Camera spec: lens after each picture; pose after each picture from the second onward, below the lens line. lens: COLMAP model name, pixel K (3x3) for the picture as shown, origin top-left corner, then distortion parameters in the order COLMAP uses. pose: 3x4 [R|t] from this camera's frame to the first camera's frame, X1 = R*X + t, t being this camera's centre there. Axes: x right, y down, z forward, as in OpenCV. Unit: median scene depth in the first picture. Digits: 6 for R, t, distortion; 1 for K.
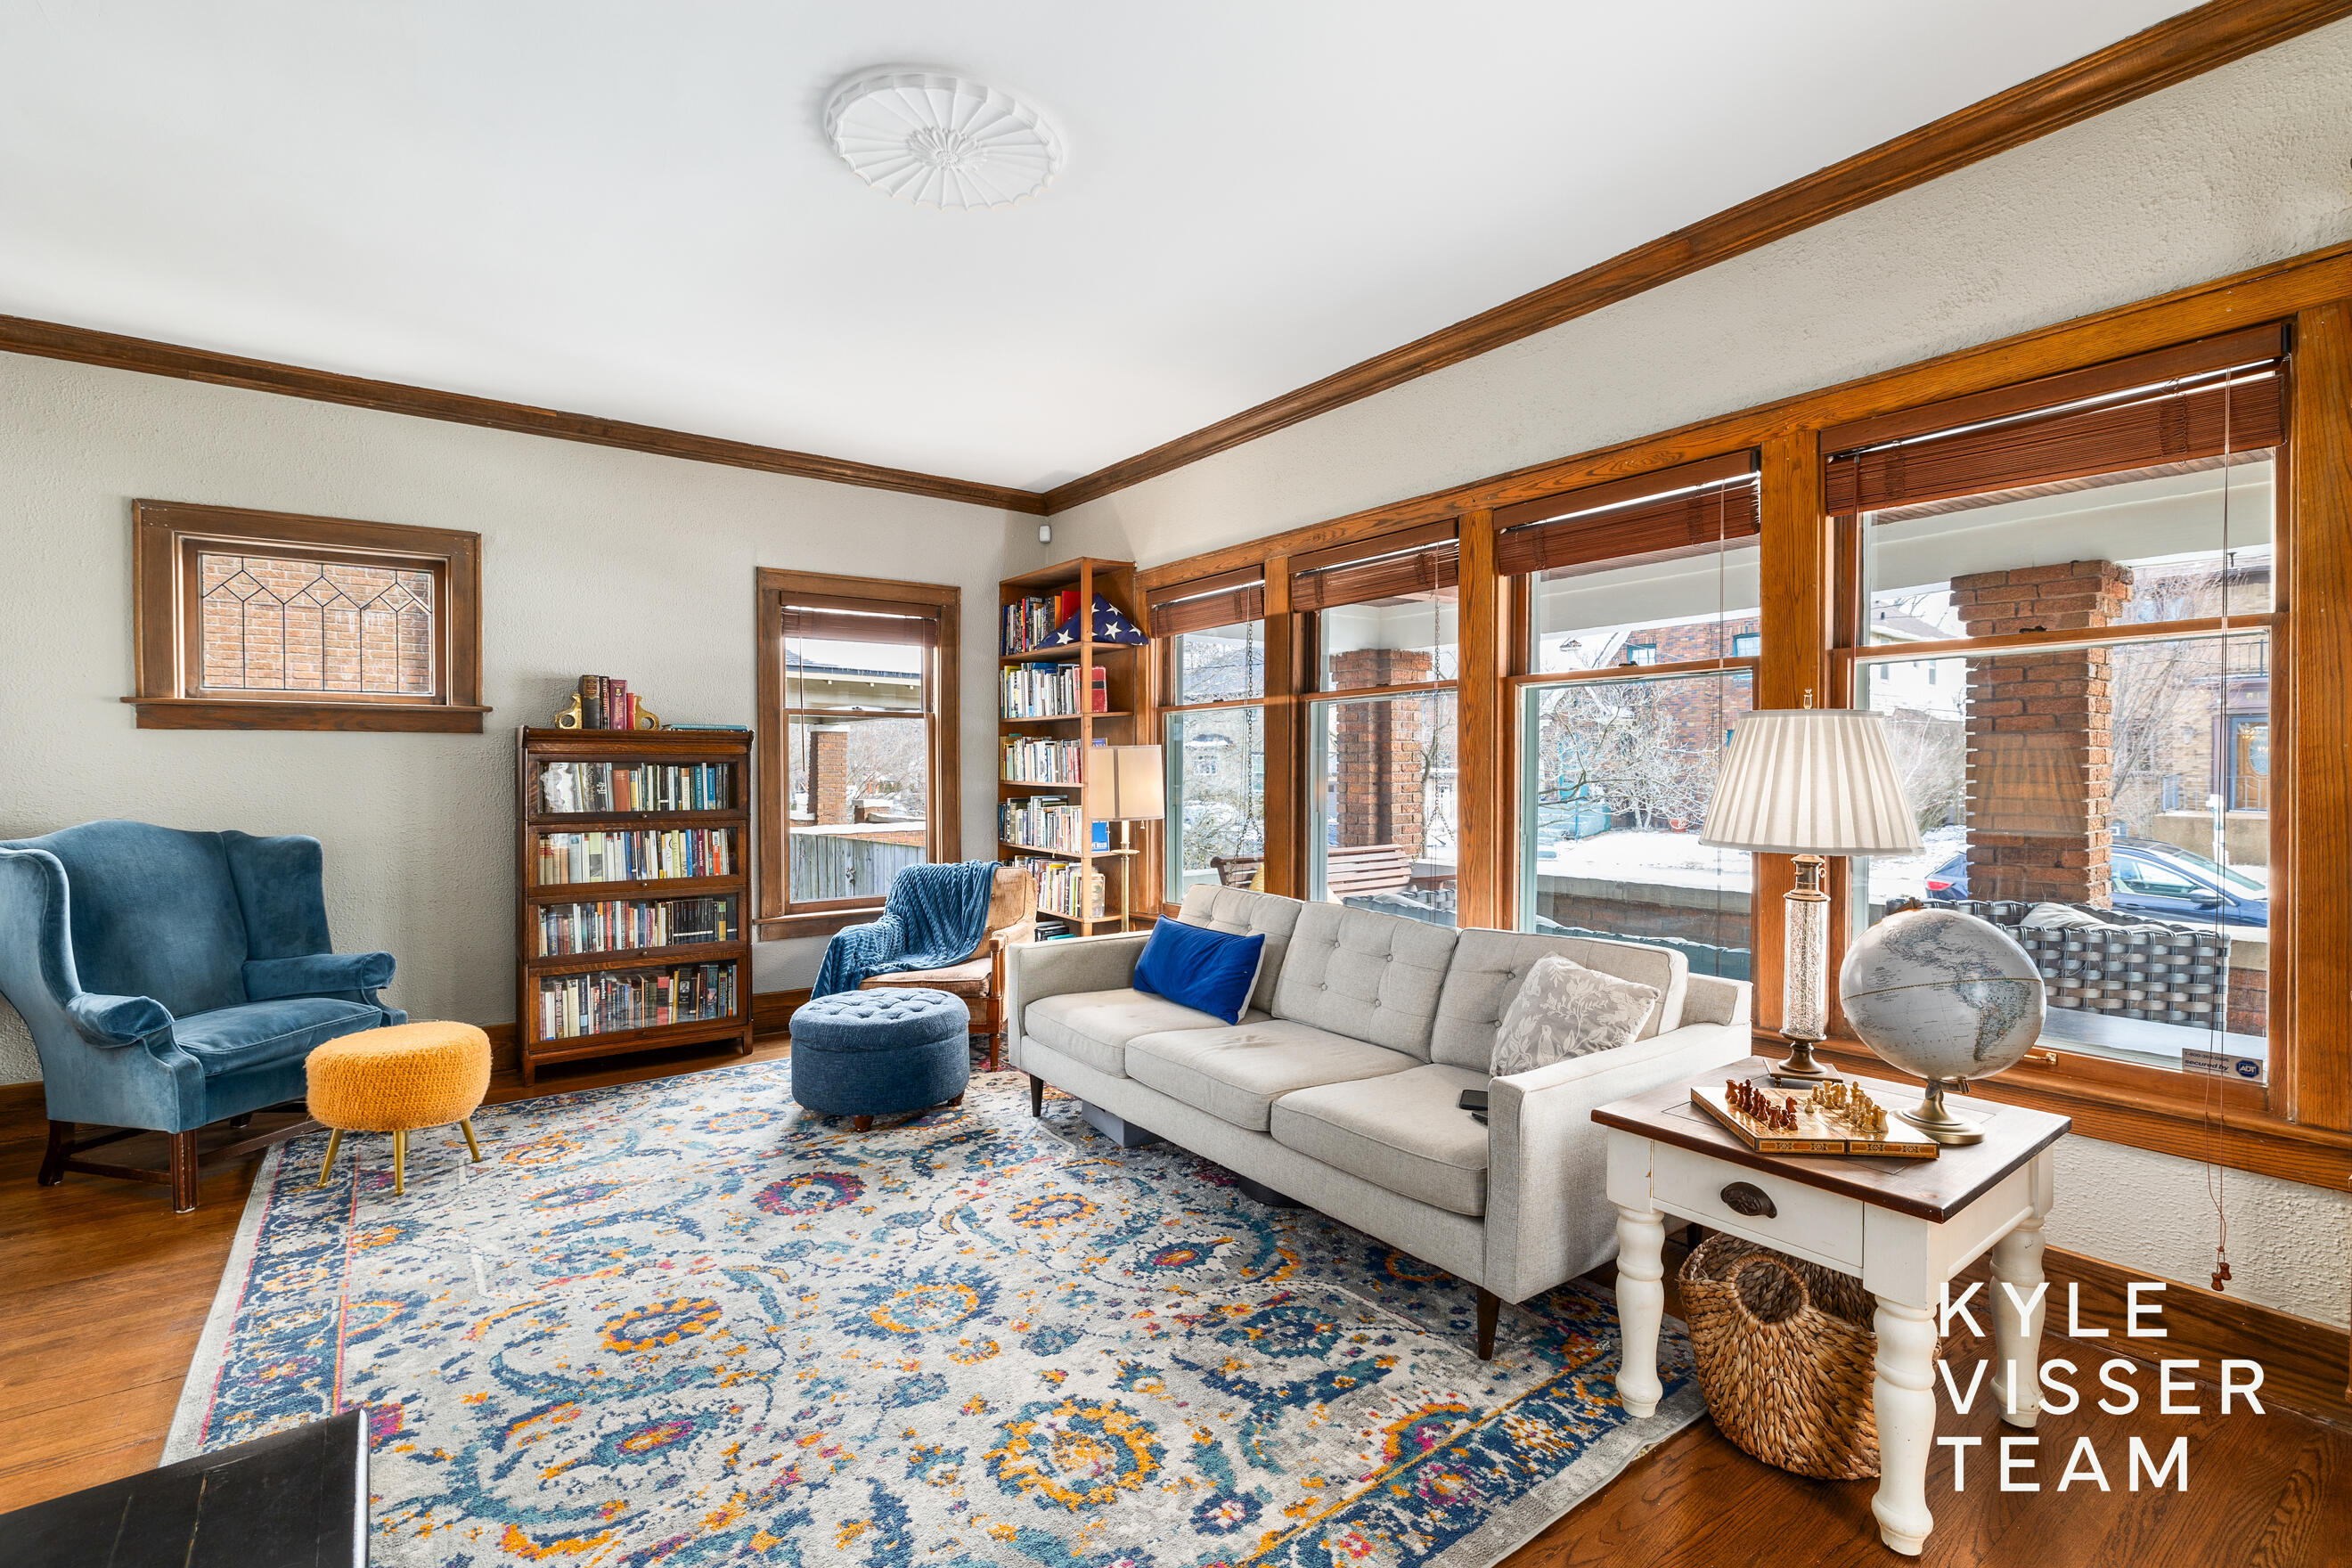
lens RADIAL K [[1063.6, 0, 1178.3], [0, 1063.6, 782.8], [0, 0, 1]] dist [-0.005759, 0.000323]
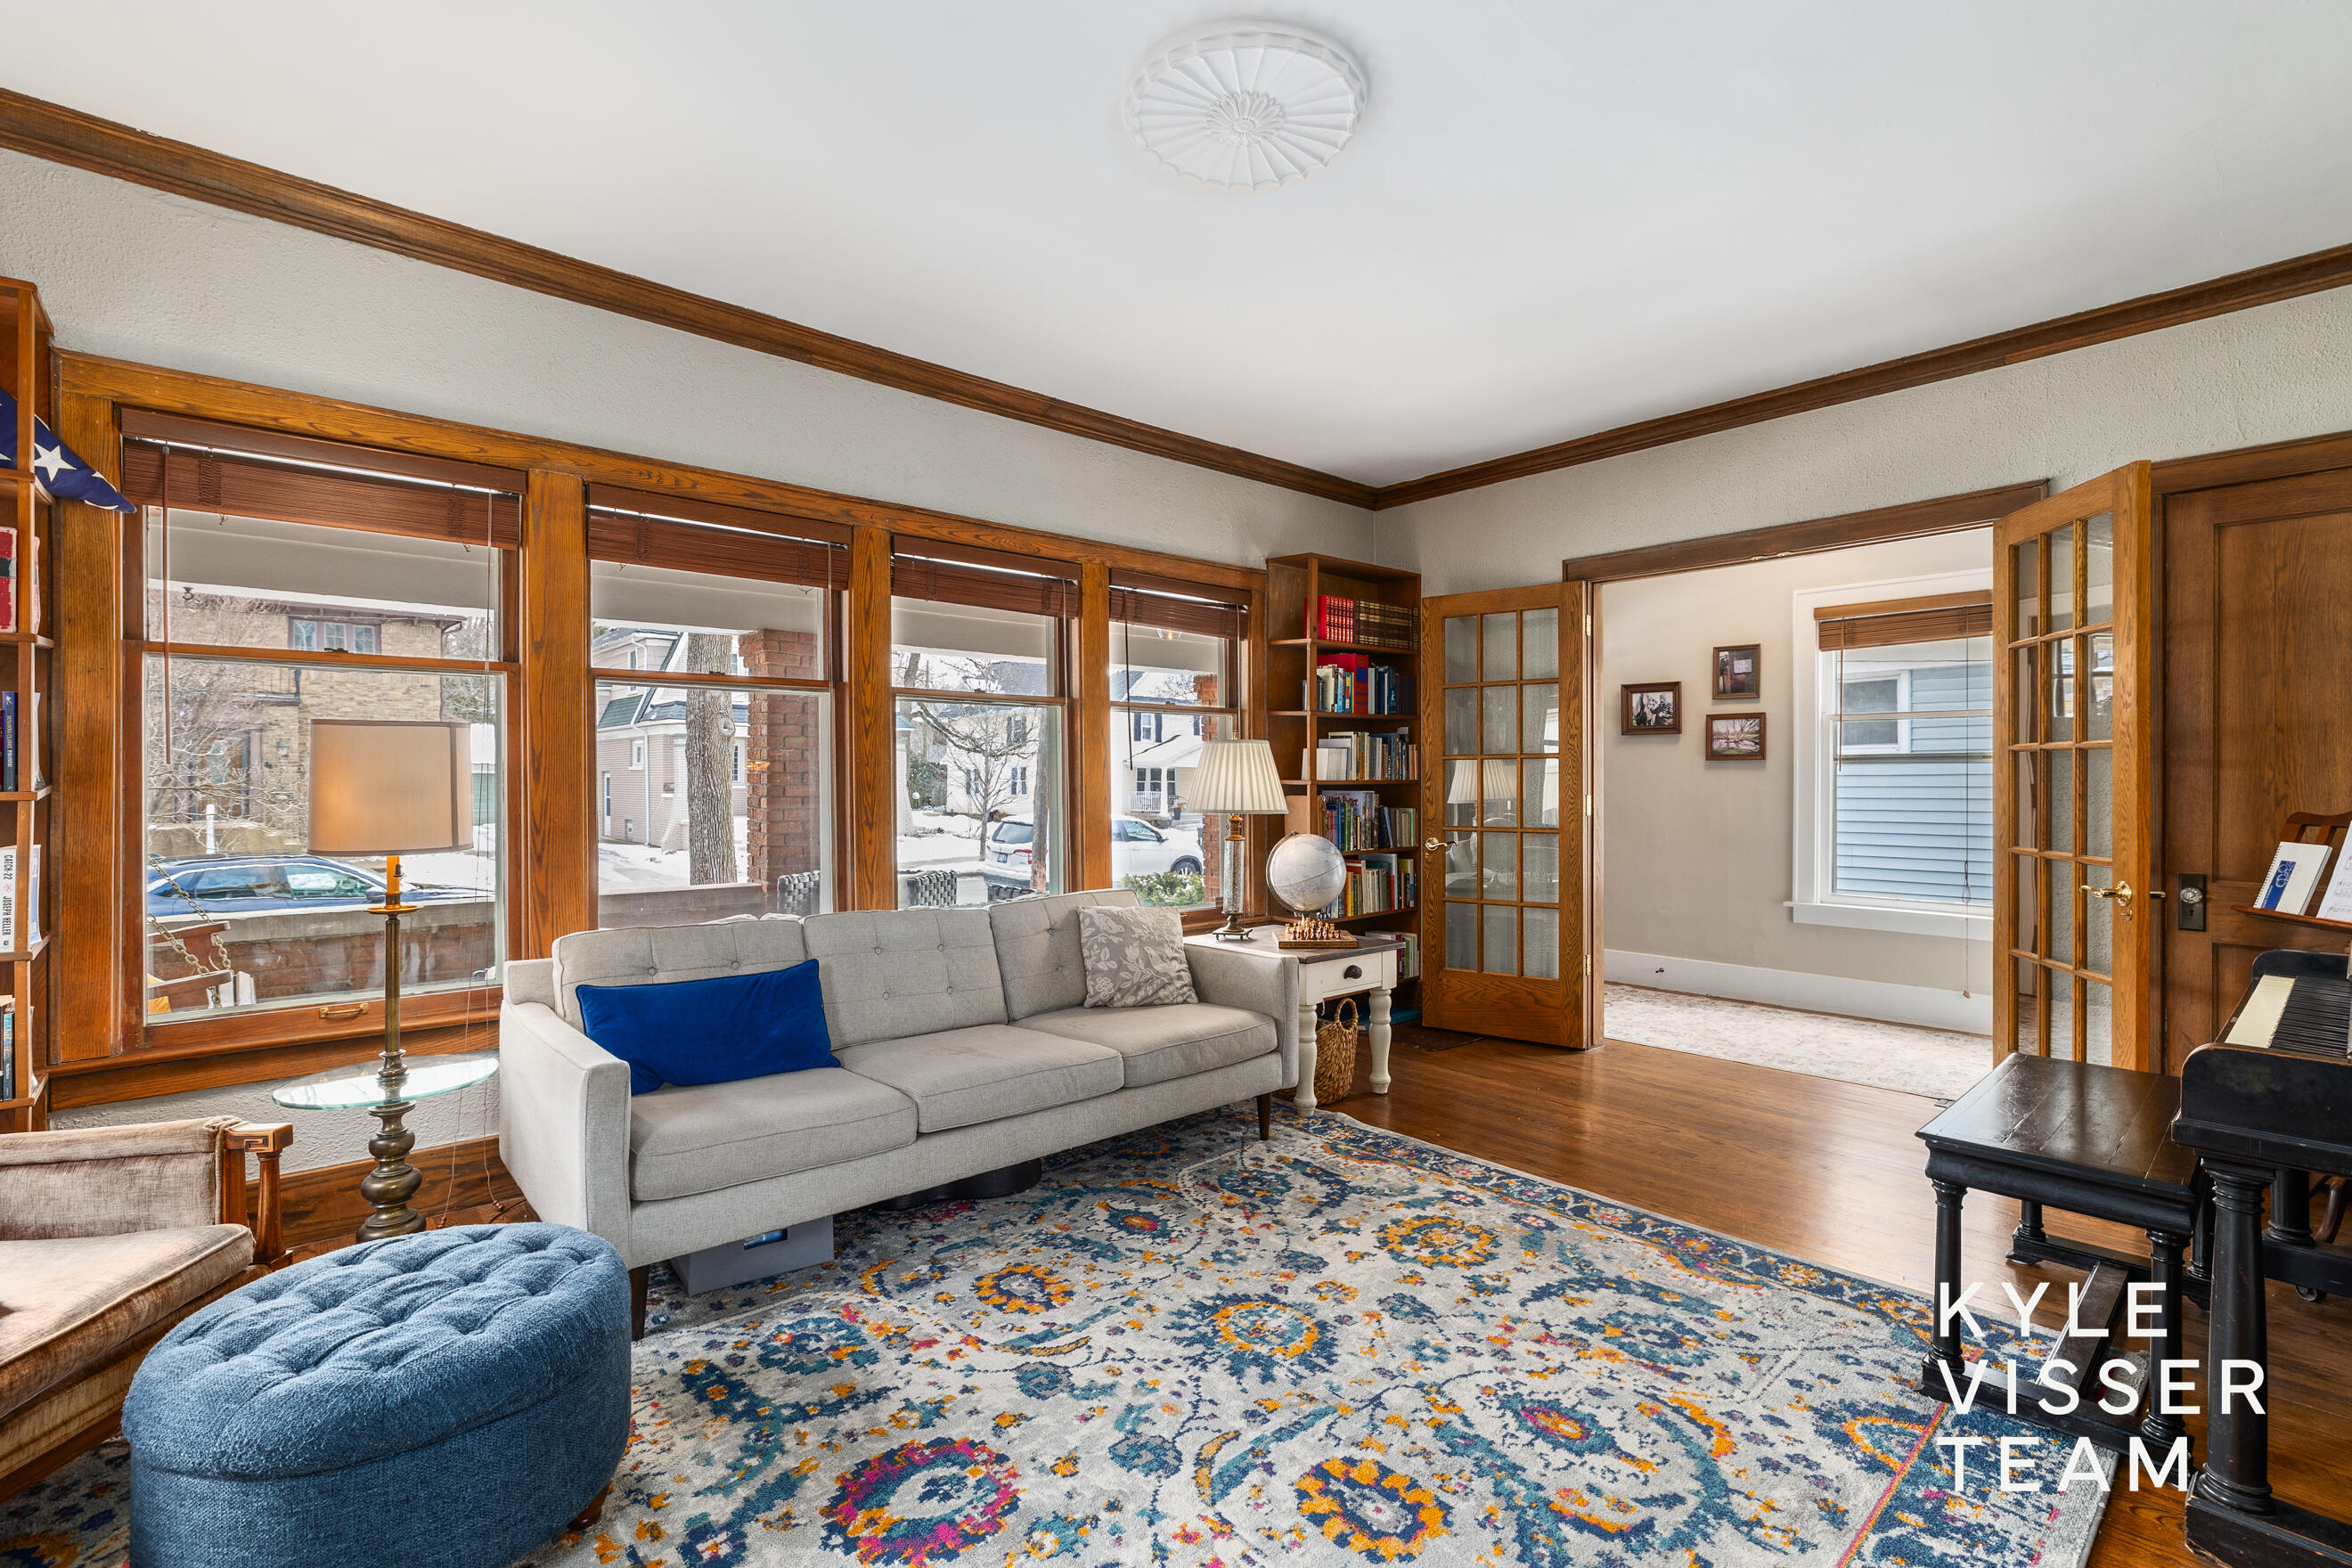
lens RADIAL K [[1063.6, 0, 1175.8], [0, 1063.6, 784.0], [0, 0, 1]] dist [-0.005759, 0.000323]
pose [[-0.086341, -0.000402, 0.996266, -1.313636], [0.012908, 0.999916, 0.001522, 0.005814], [-0.996182, 0.012991, -0.086328, 1.291253]]
